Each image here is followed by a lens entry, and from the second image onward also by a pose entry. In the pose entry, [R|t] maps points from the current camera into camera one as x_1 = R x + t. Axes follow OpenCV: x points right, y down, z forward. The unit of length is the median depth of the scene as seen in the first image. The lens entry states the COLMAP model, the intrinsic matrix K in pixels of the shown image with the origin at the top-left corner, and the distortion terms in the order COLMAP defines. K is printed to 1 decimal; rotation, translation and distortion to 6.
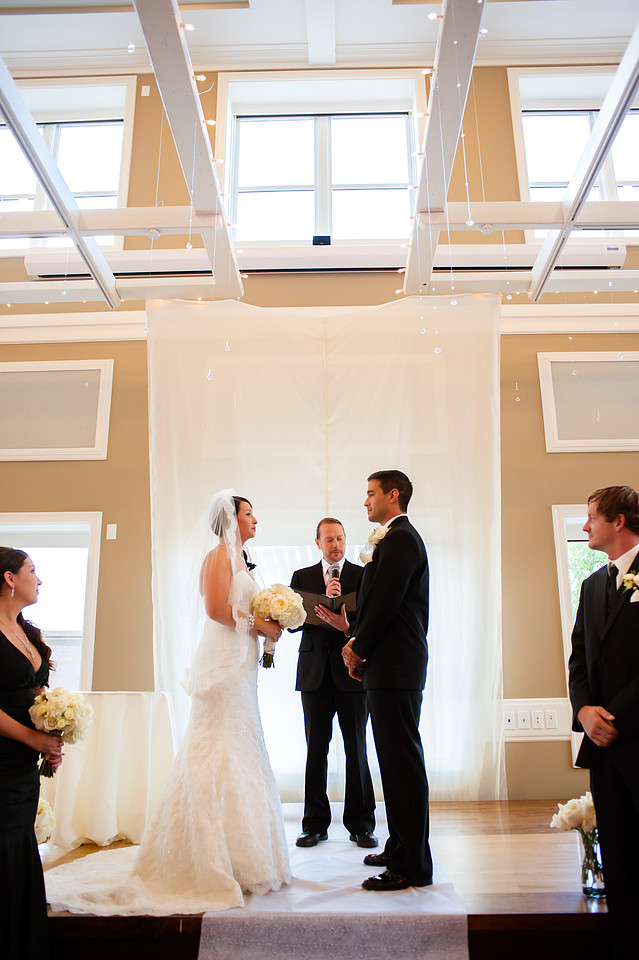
lens RADIAL K [[771.7, 0, 331.9], [0, 771.7, 474.4], [0, 0, 1]] dist [-0.051701, 0.038186]
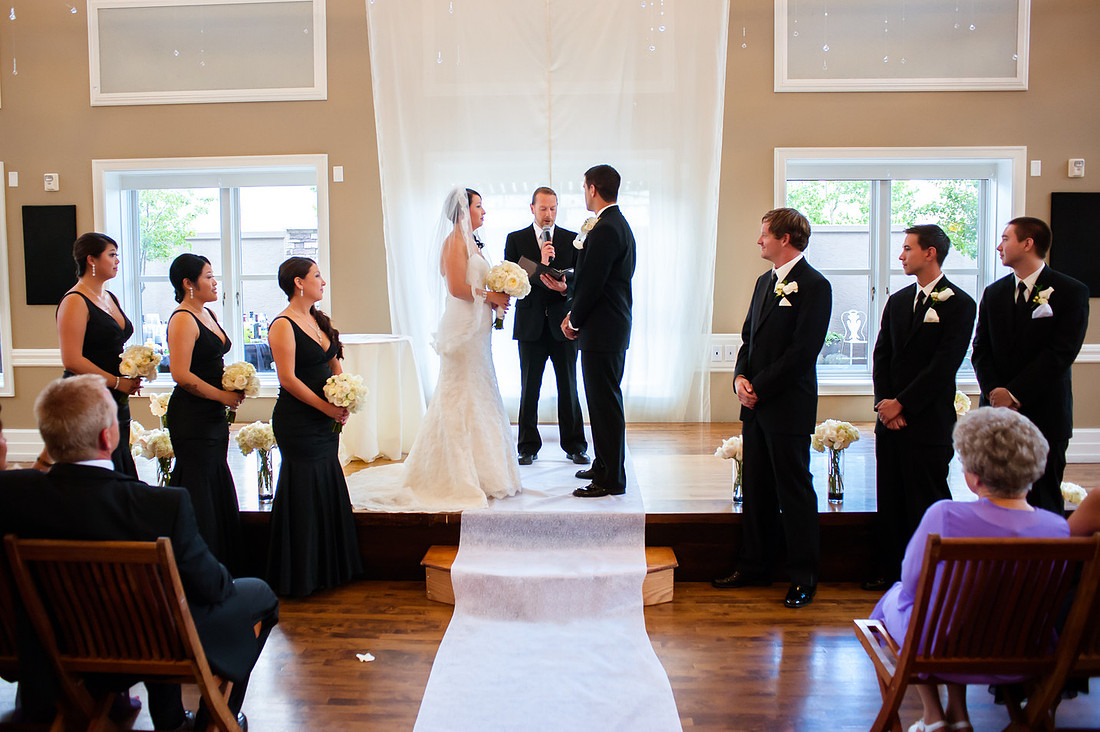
lens RADIAL K [[884.3, 0, 545.8], [0, 884.3, 366.8], [0, 0, 1]] dist [-0.051701, 0.038186]
pose [[0.999932, 0.005343, -0.010392, 0.004164], [-0.001271, 0.933810, 0.357768, -0.195613], [0.011615, -0.357731, 0.933753, -0.325218]]
